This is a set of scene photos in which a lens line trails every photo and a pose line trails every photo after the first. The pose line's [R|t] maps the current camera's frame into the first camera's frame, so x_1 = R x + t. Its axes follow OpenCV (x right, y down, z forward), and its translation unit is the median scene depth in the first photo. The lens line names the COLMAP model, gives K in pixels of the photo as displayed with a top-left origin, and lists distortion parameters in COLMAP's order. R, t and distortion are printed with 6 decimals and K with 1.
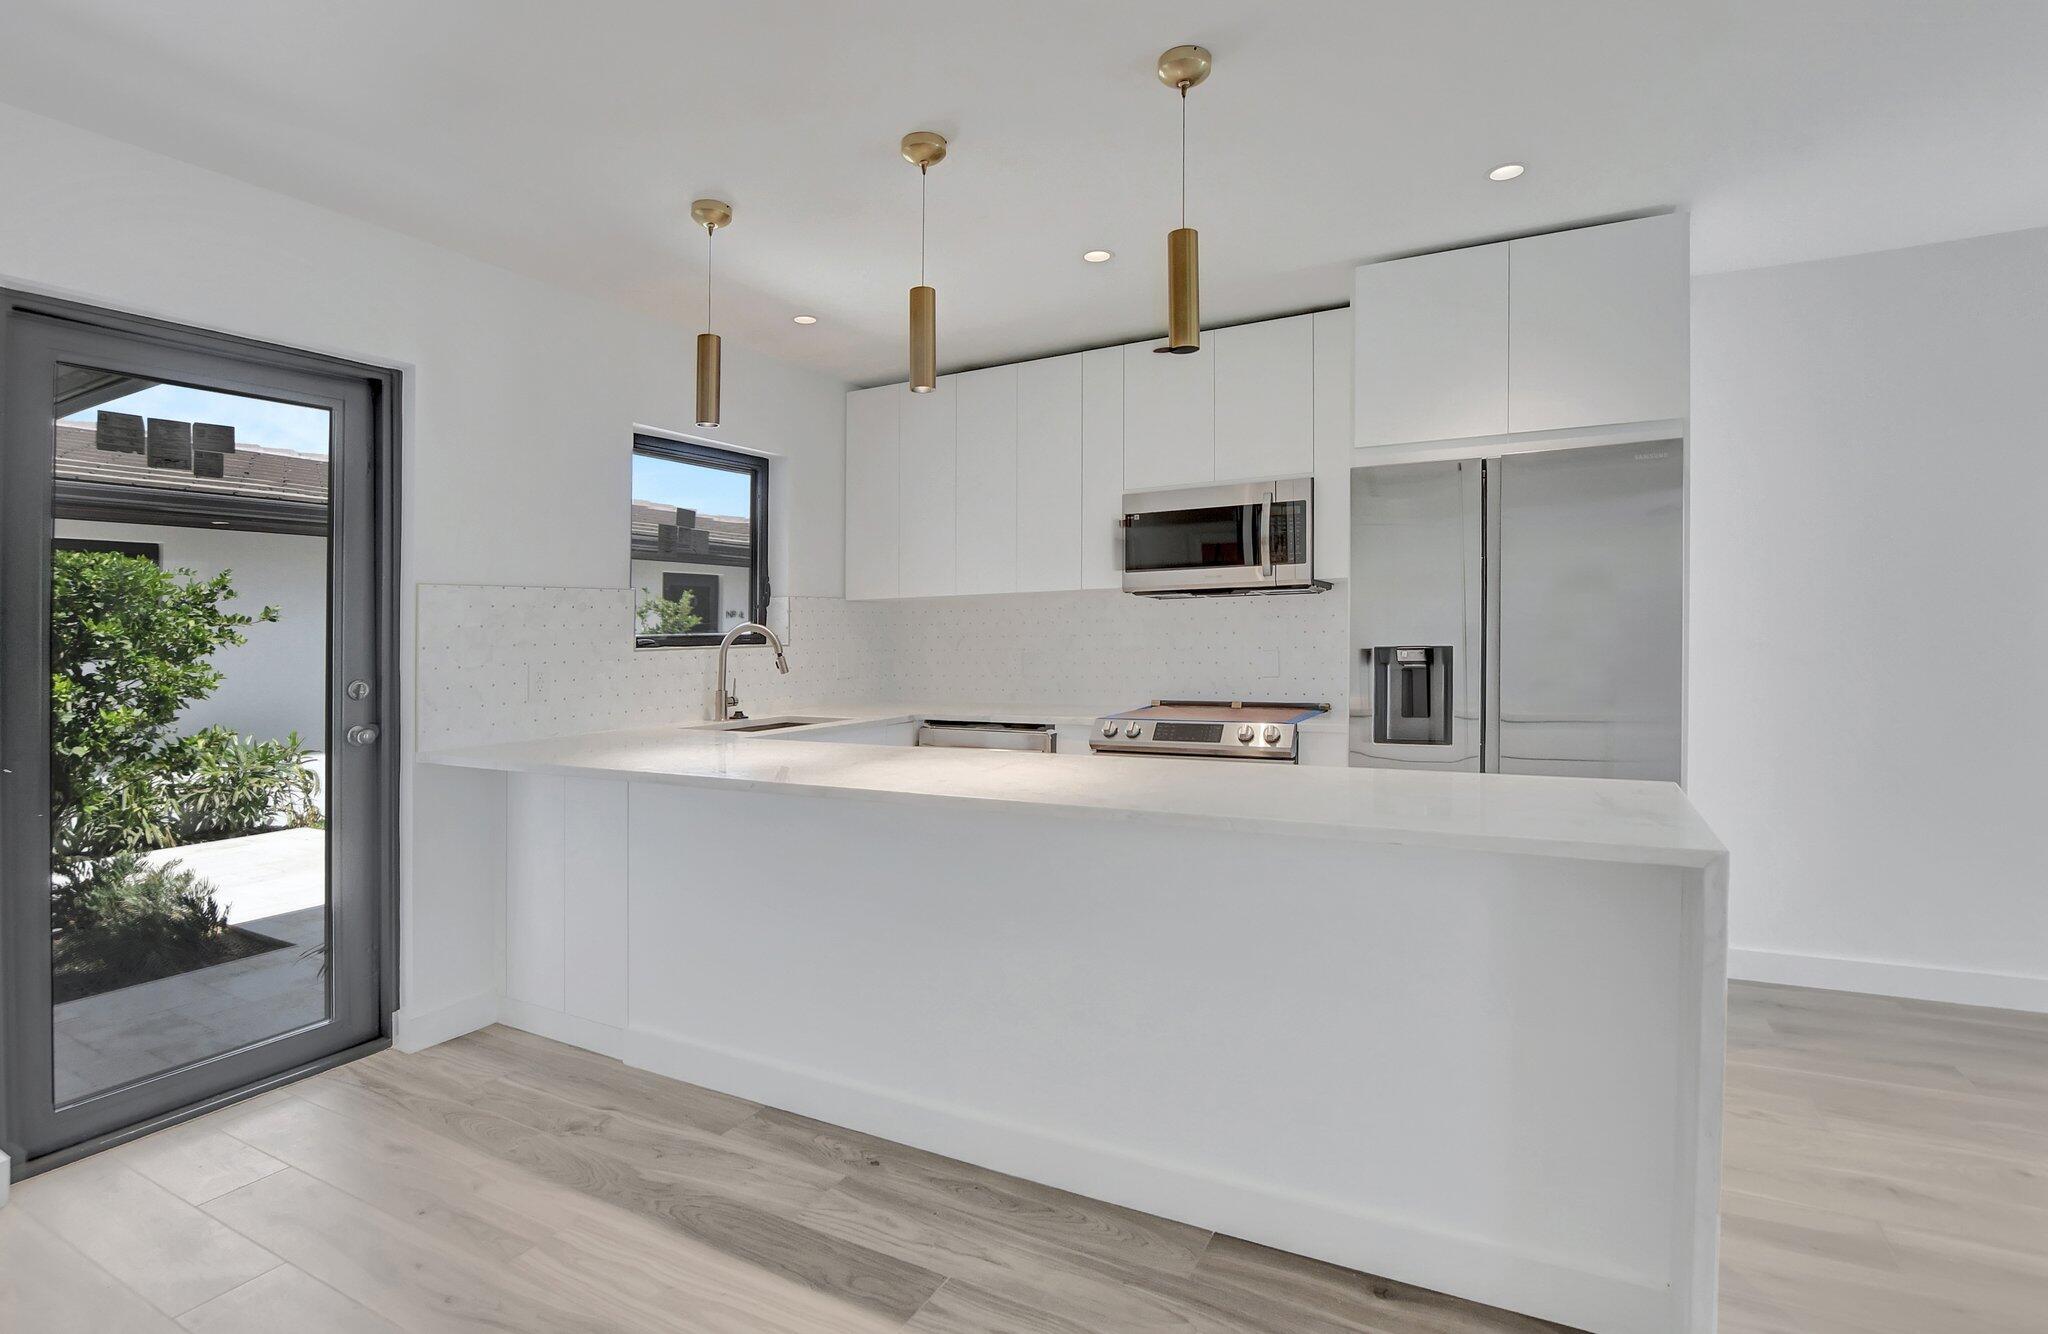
lens RADIAL K [[975.0, 0, 1006.8], [0, 975.0, 632.7], [0, 0, 1]] dist [-0.022949, -0.000218]
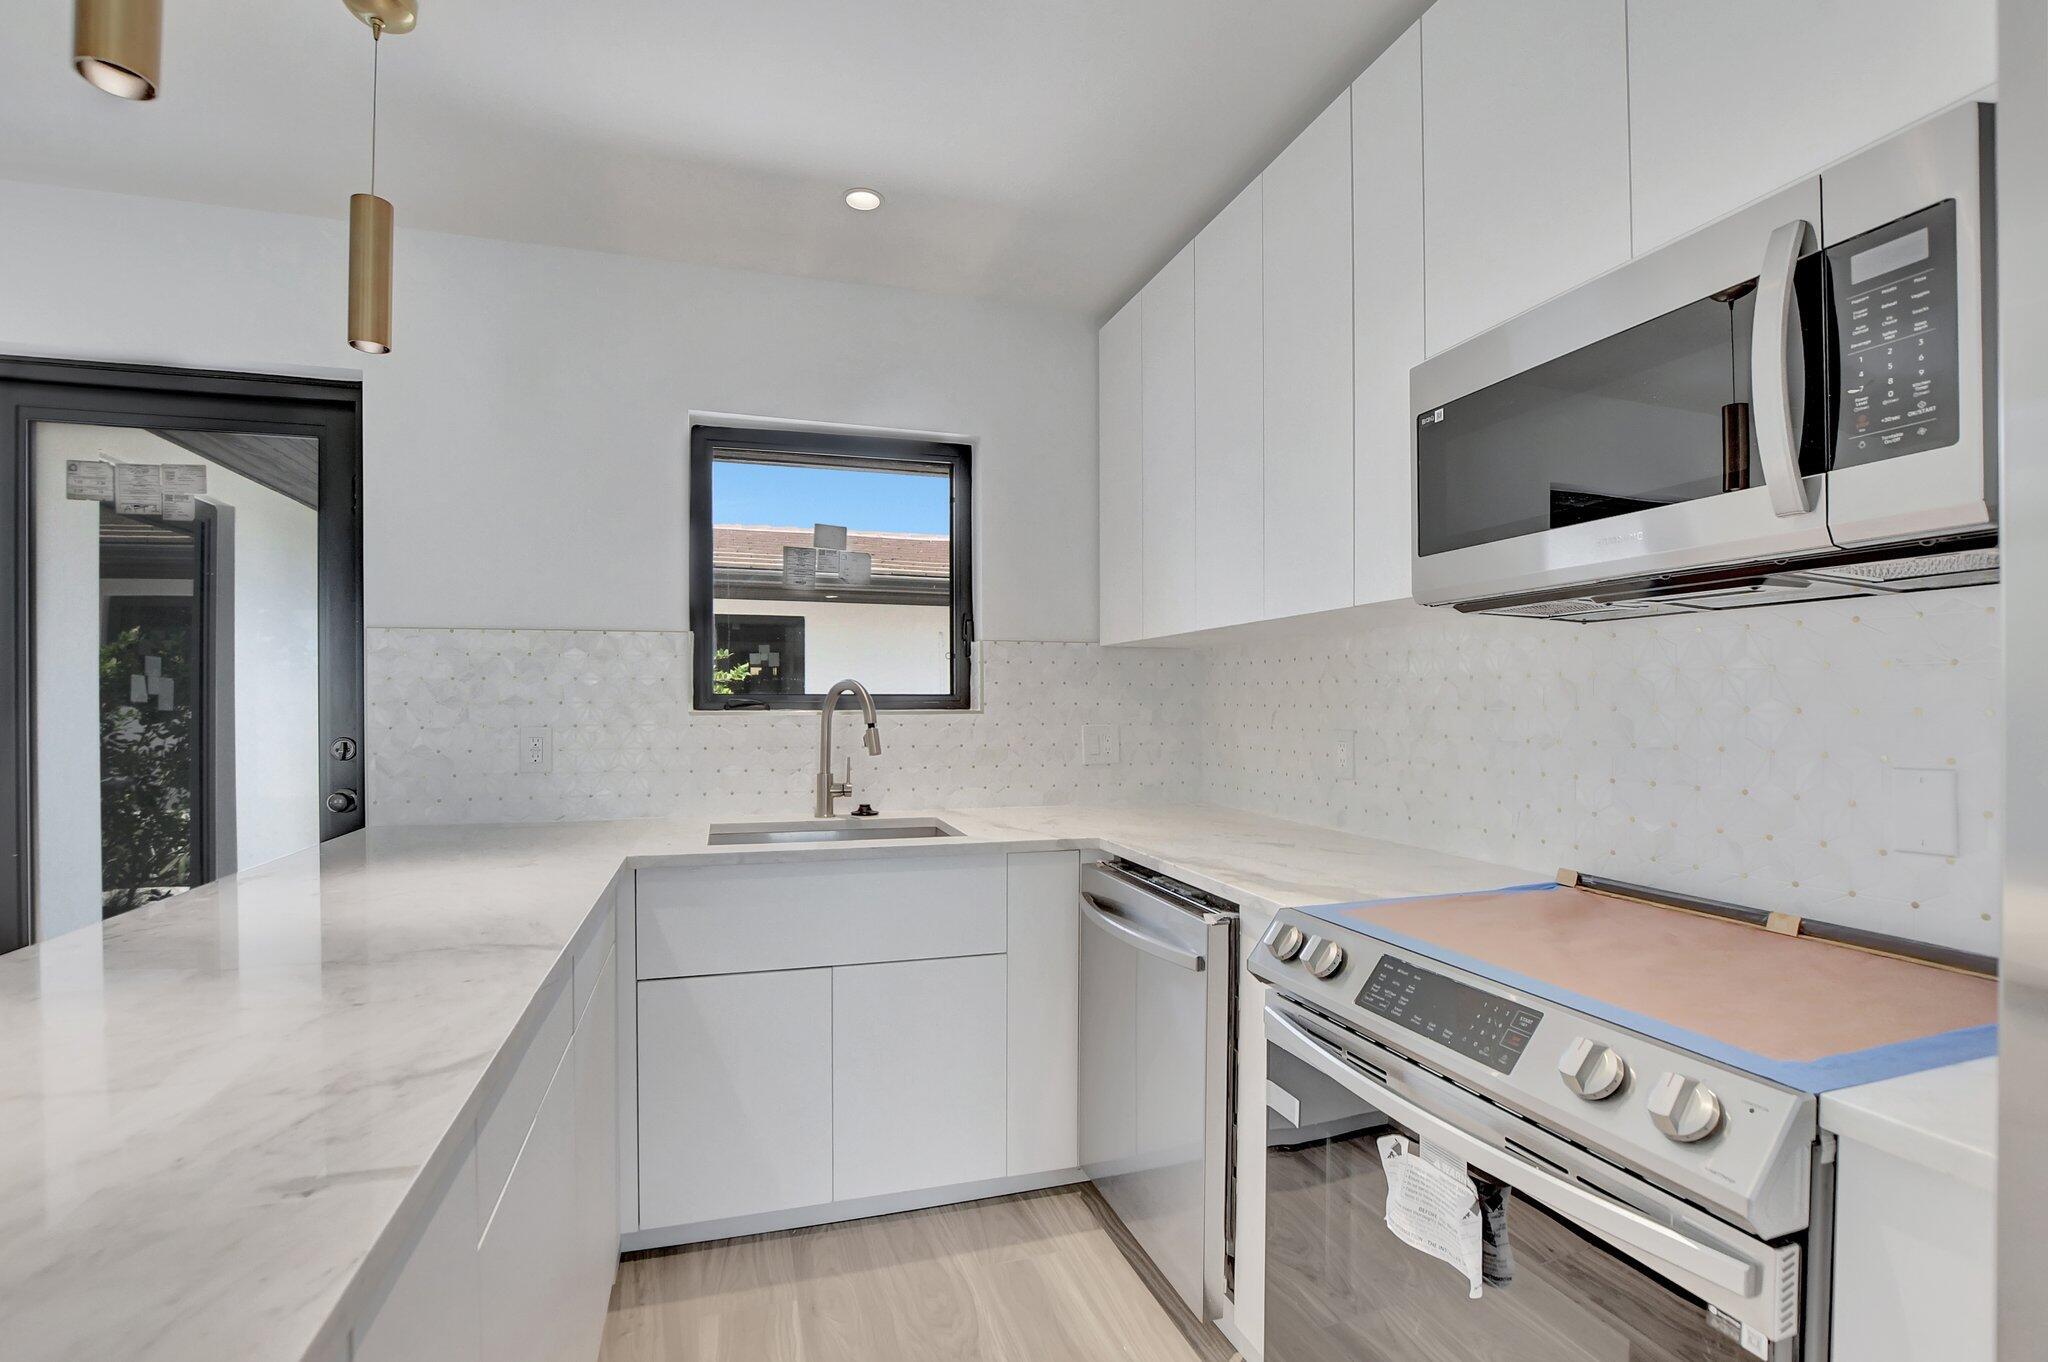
lens RADIAL K [[917.3, 0, 1024.0], [0, 917.3, 681.0], [0, 0, 1]] dist [-0.022345, 0.000409]
pose [[0.724639, 0.004700, -0.689112, 0.331287], [-0.014265, 0.999865, -0.008181, -0.005457], [0.688981, 0.015758, 0.724608, 0.758200]]
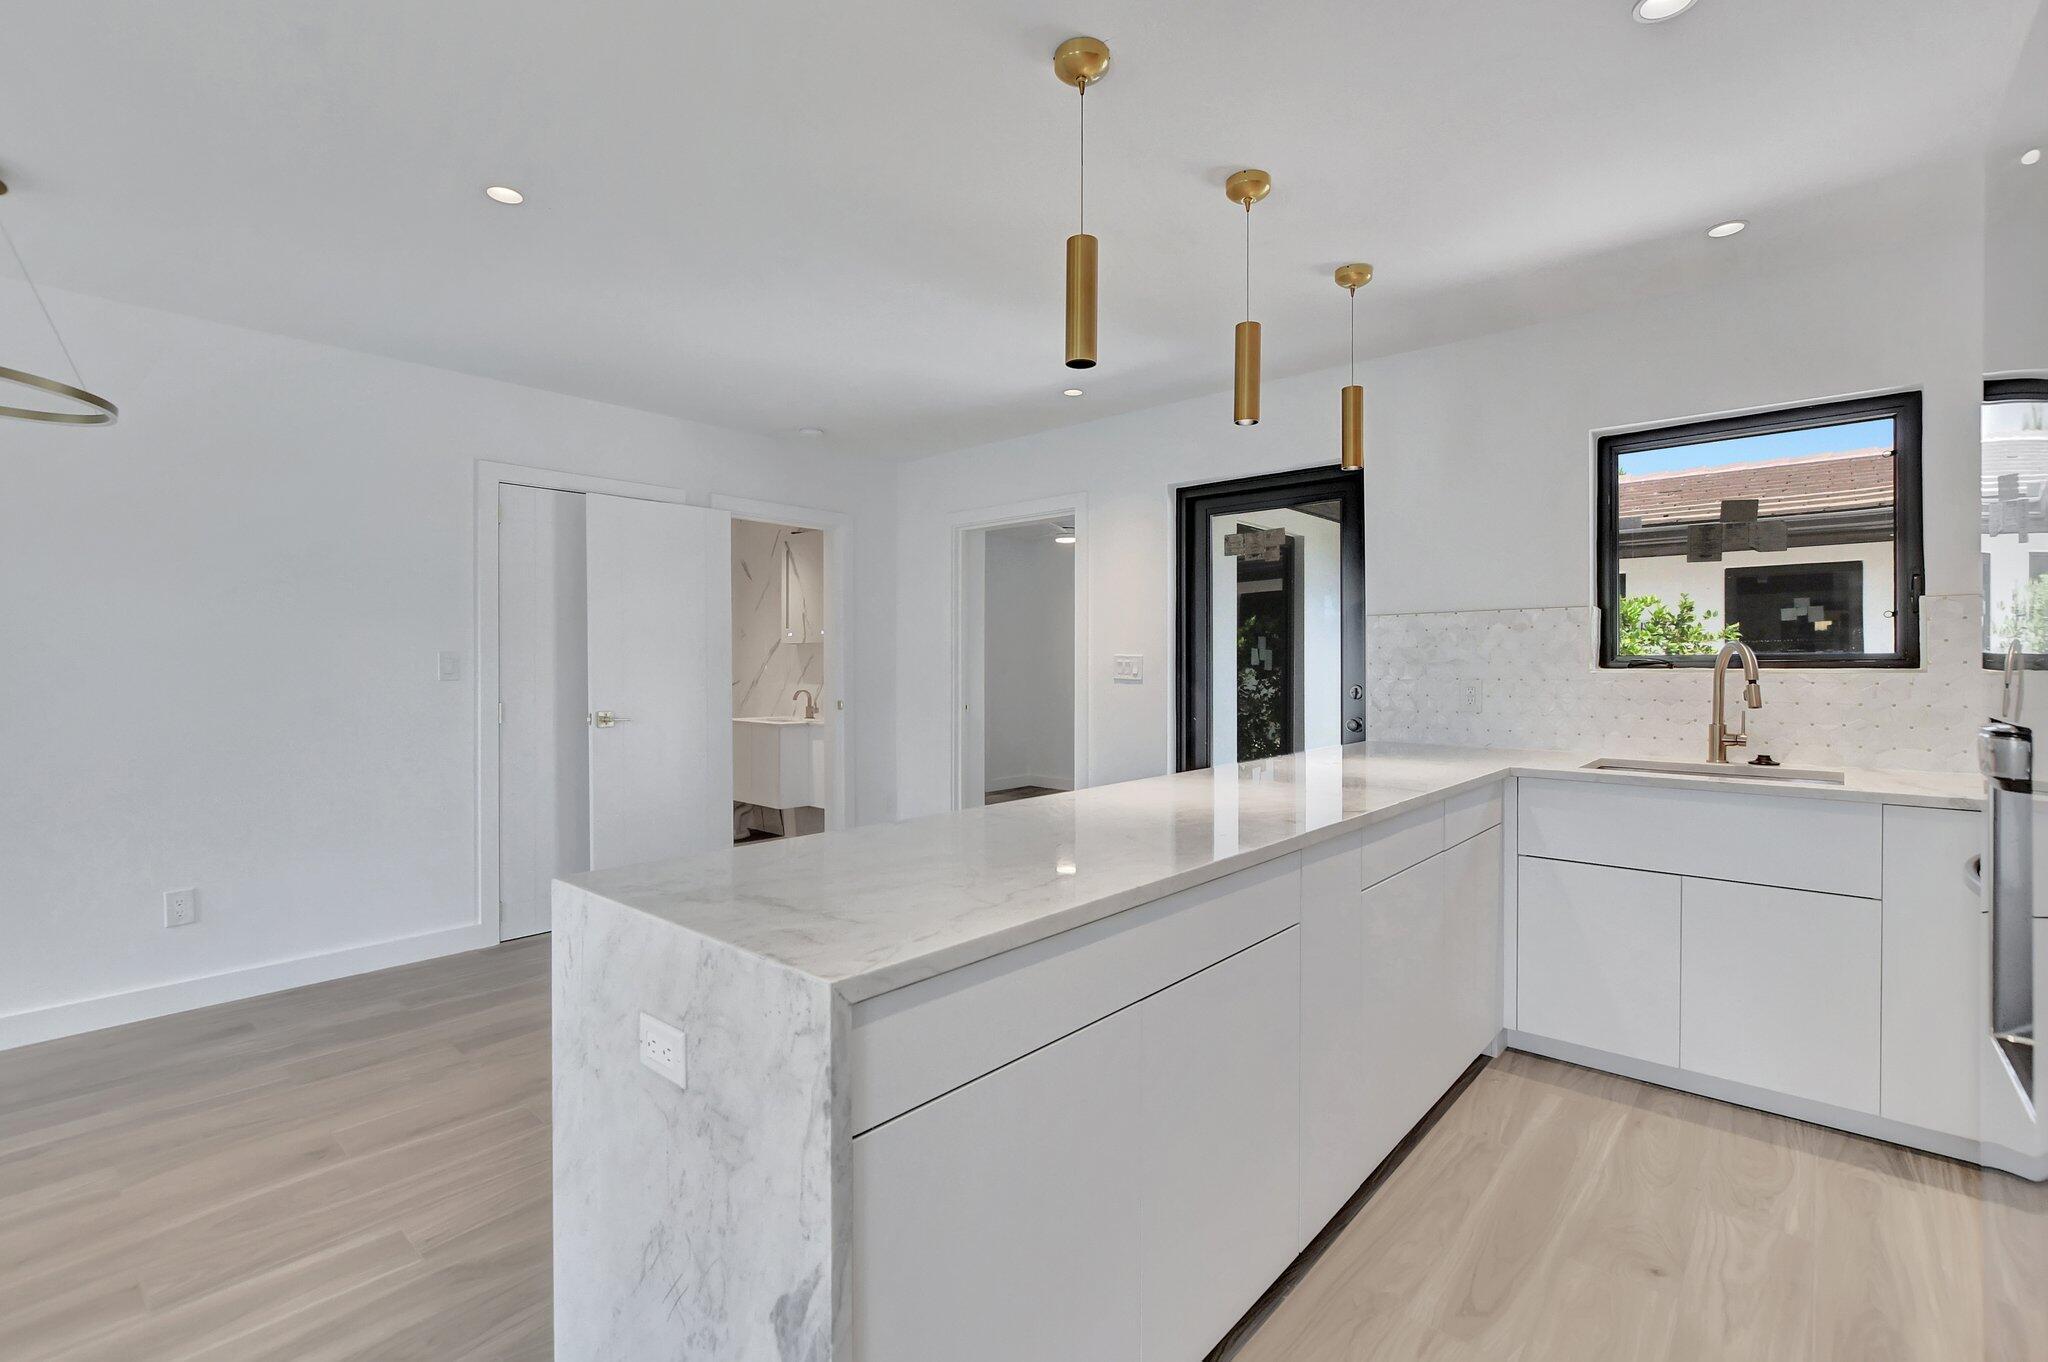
lens RADIAL K [[926.5, 0, 1015.5], [0, 926.5, 672.0], [0, 0, 1]] dist [-0.001379, 0.000260]
pose [[-0.215388, 0.026285, -0.976175, 0.703048], [0.008150, 0.999651, 0.025119, -0.009069], [0.976494, -0.002546, -0.215528, 0.738908]]
